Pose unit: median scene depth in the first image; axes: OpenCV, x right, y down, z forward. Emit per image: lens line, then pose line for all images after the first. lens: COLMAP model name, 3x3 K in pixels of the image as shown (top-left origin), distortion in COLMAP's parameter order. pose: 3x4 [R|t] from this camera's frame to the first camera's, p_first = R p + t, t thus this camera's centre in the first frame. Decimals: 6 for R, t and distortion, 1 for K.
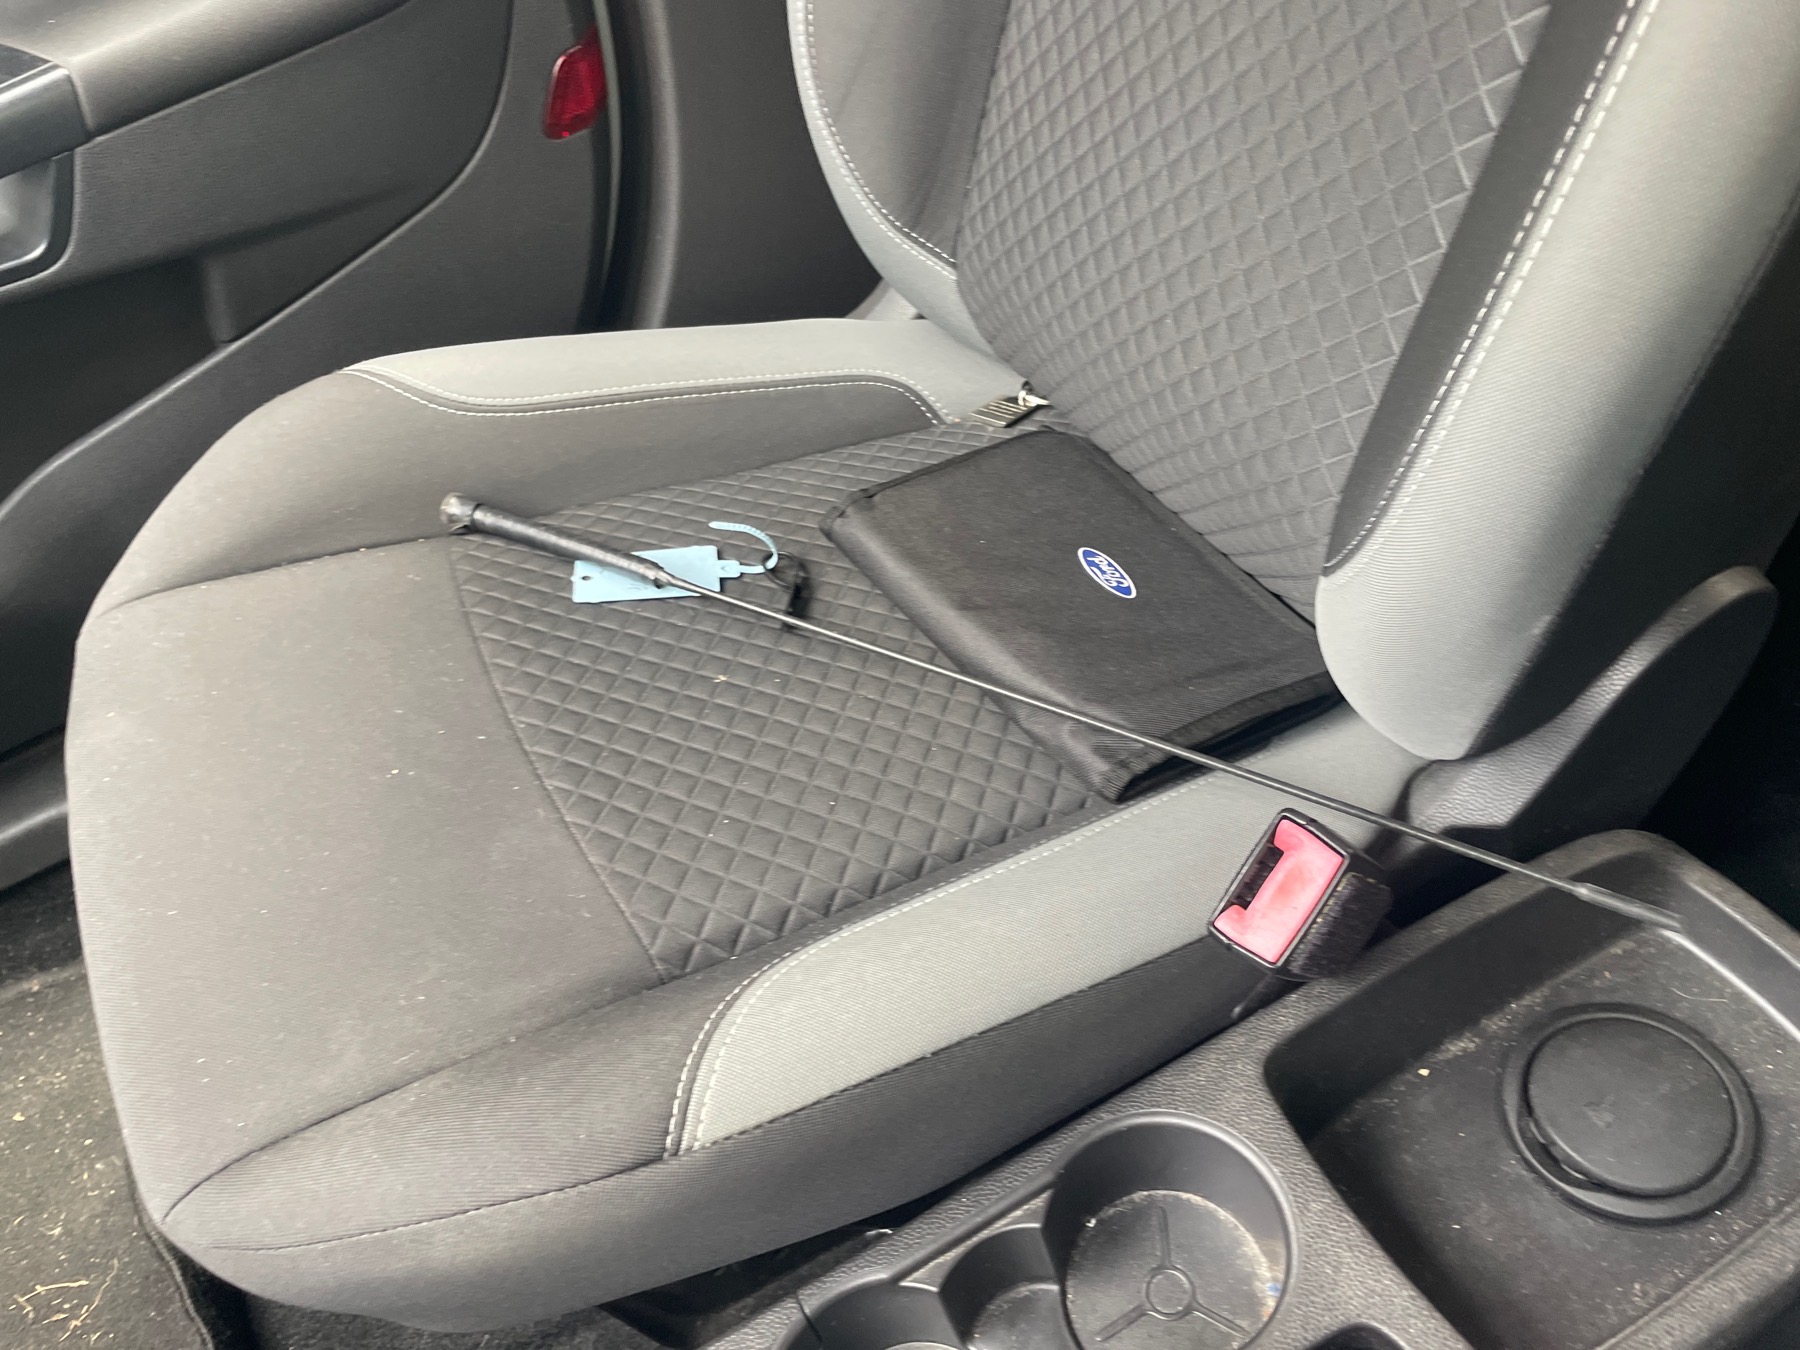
lens RADIAL K [[1375.2, 0, 884.6], [0, 1375.2, 681.6], [0, 0, 1]] dist [0.077670, -0.102879]
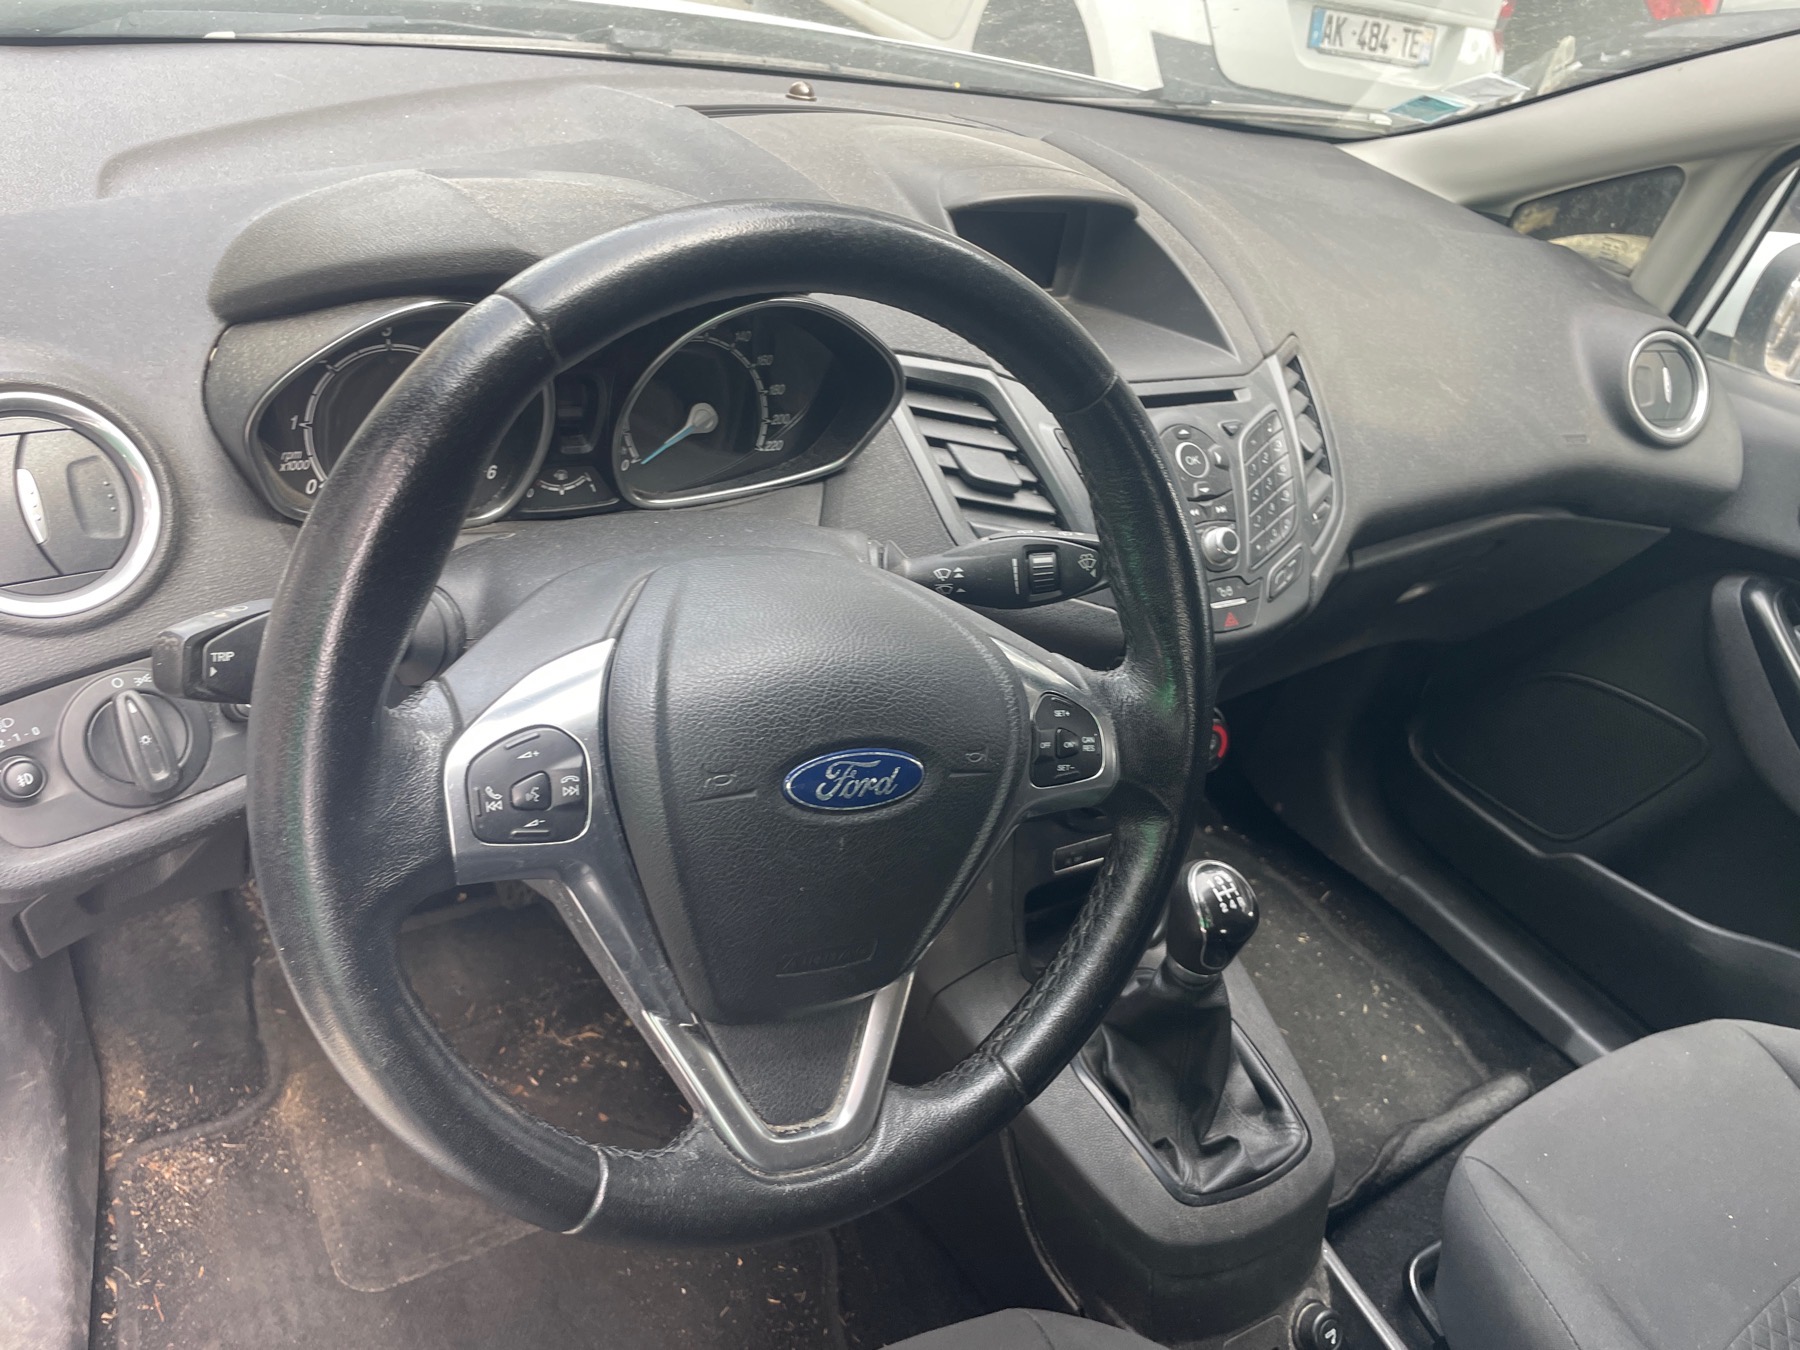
lens RADIAL K [[1375.2, 0, 879.7], [0, 1375.2, 660.3], [0, 0, 1]] dist [0.077670, -0.102879]
pose [[0.029995, 0.697864, -0.715602, 0.293903], [-0.863115, 0.379155, 0.333578, 0.116537], [0.504116, 0.607641, 0.613709, -0.804200]]
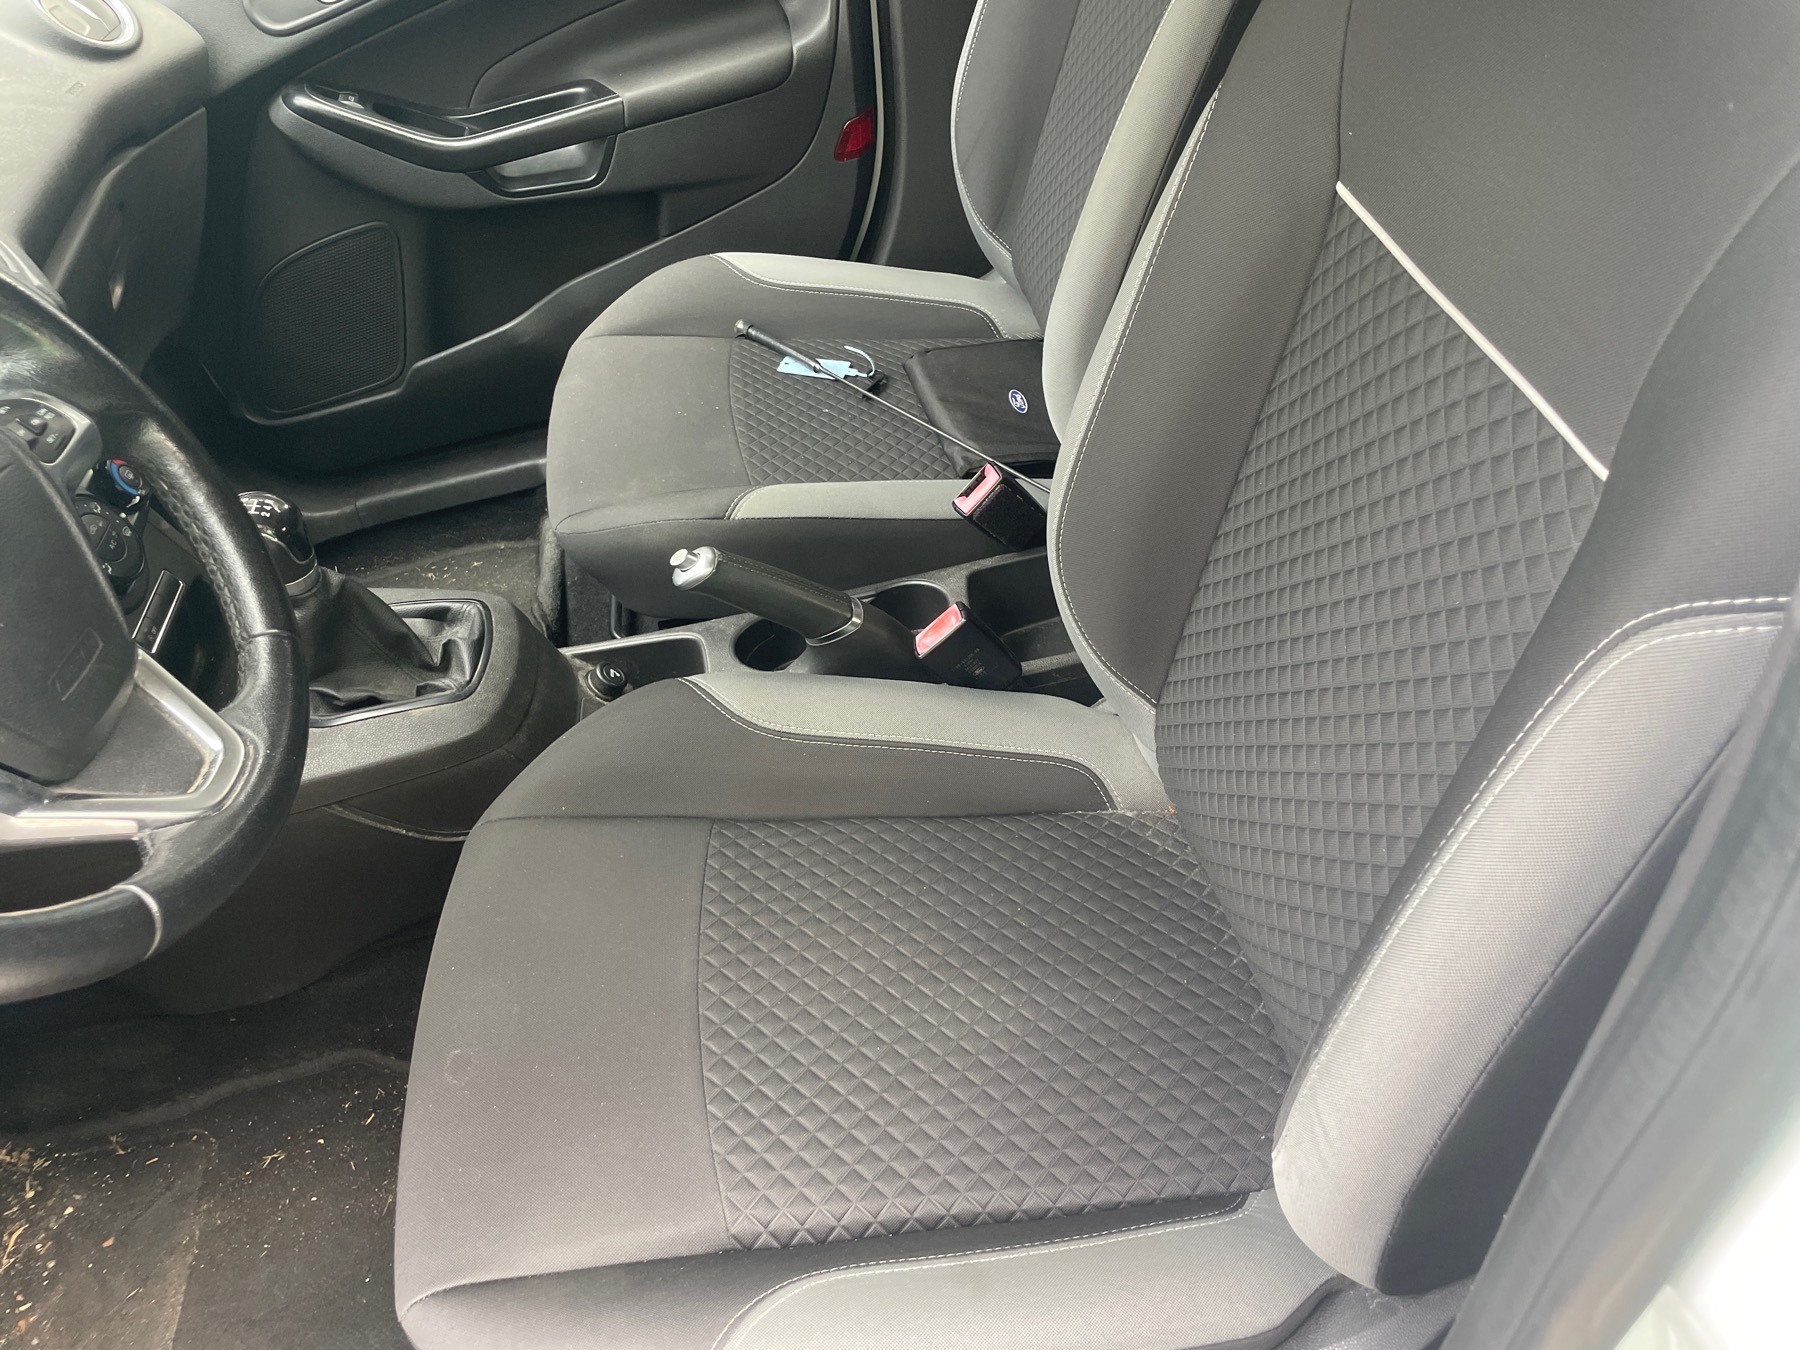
lens RADIAL K [[1375.2, 0, 918.5], [0, 1375.2, 662.3], [0, 0, 1]] dist [0.077670, -0.102879]
pose [[0.946689, 0.221593, -0.233829, 0.575393], [-0.231020, 0.972857, -0.013370, 0.354445], [0.224520, 0.066677, 0.972186, -0.989164]]
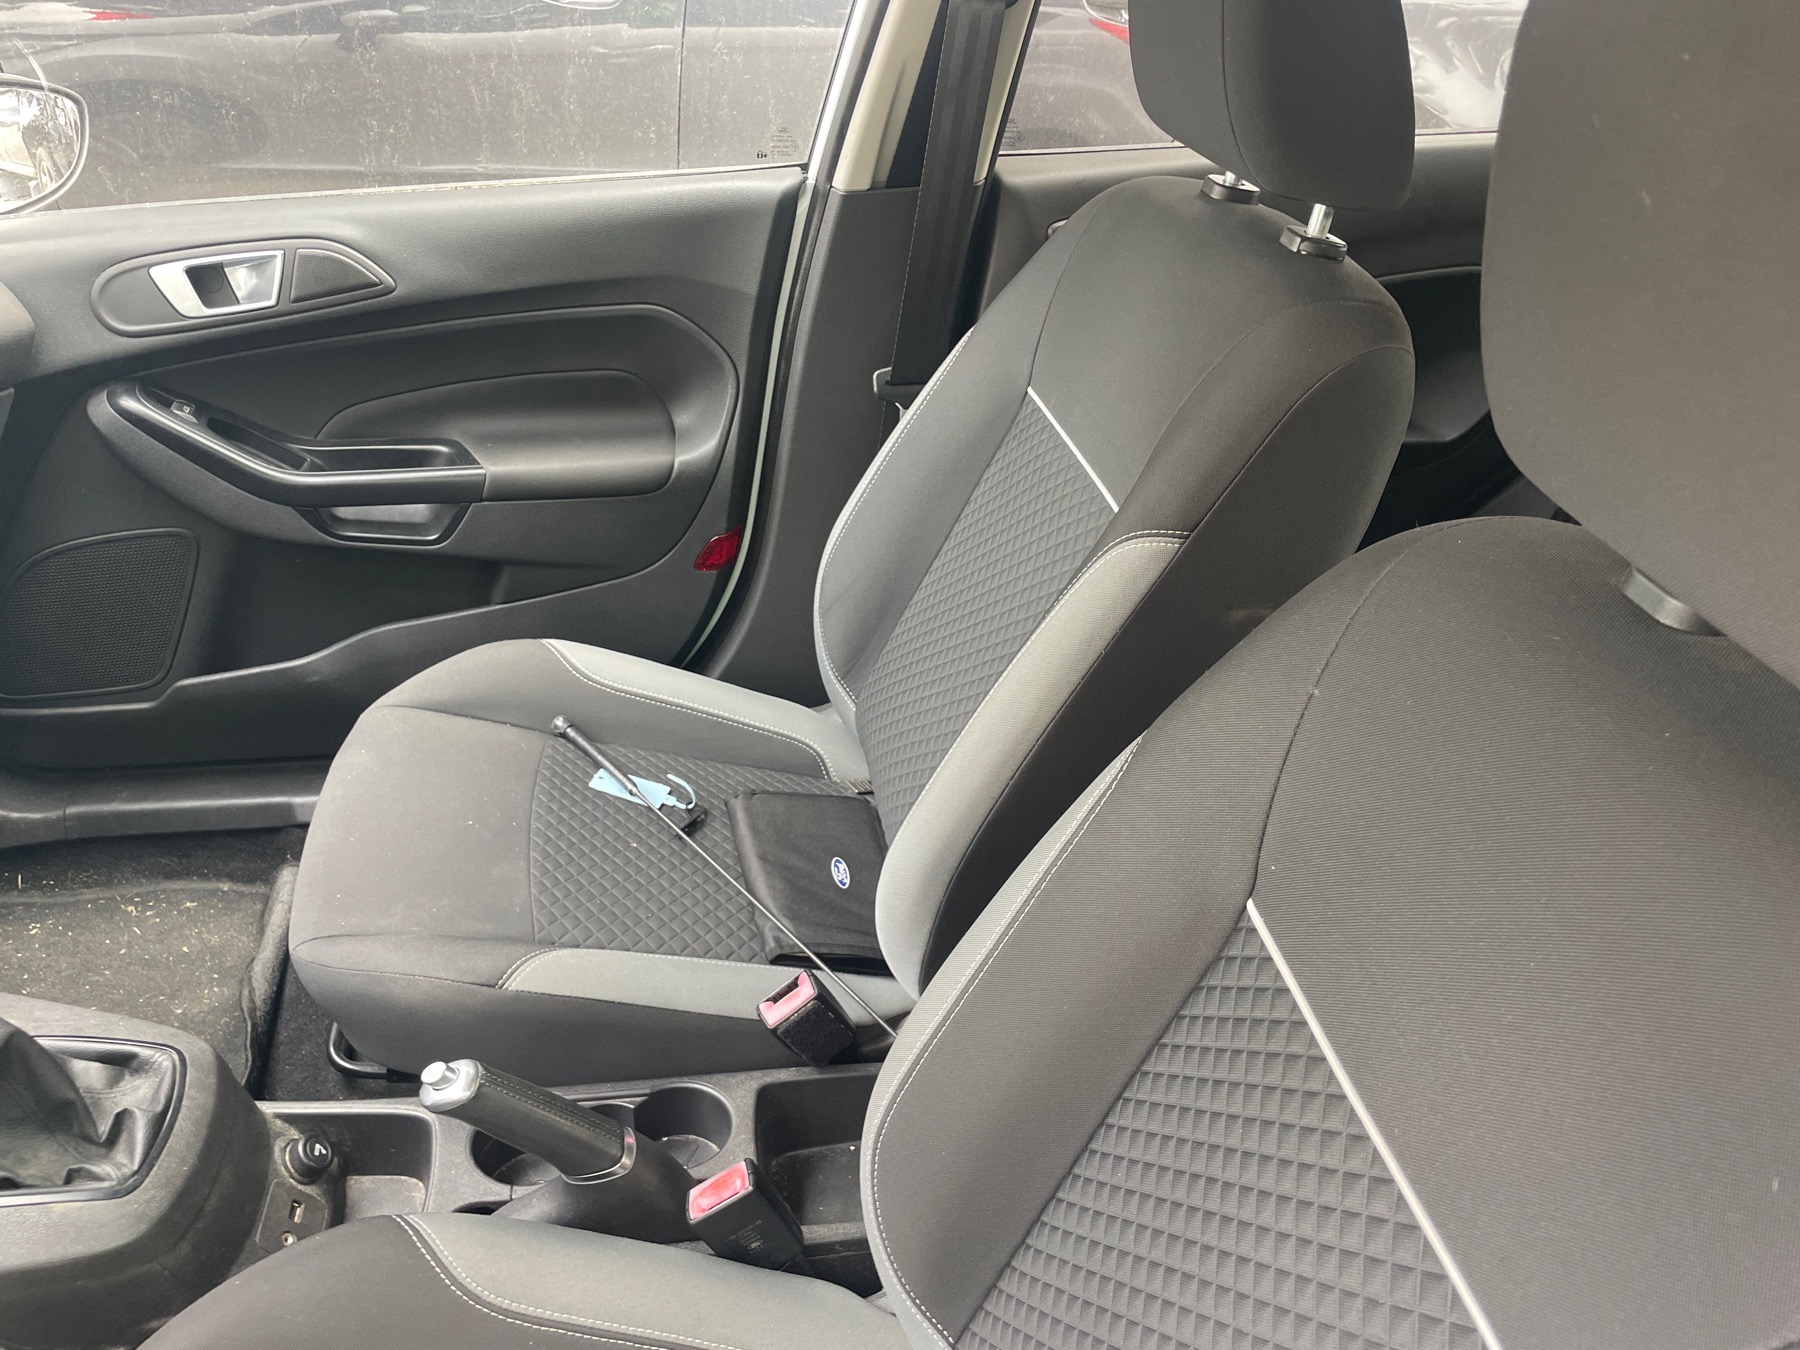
lens RADIAL K [[1375.2, 0, 905.2], [0, 1375.2, 668.1], [0, 0, 1]] dist [0.077670, -0.102879]
pose [[0.923308, 0.359321, -0.135612, 0.395708], [-0.382629, 0.891070, -0.244110, 0.100611], [0.033126, 0.277278, 0.960219, -0.919865]]
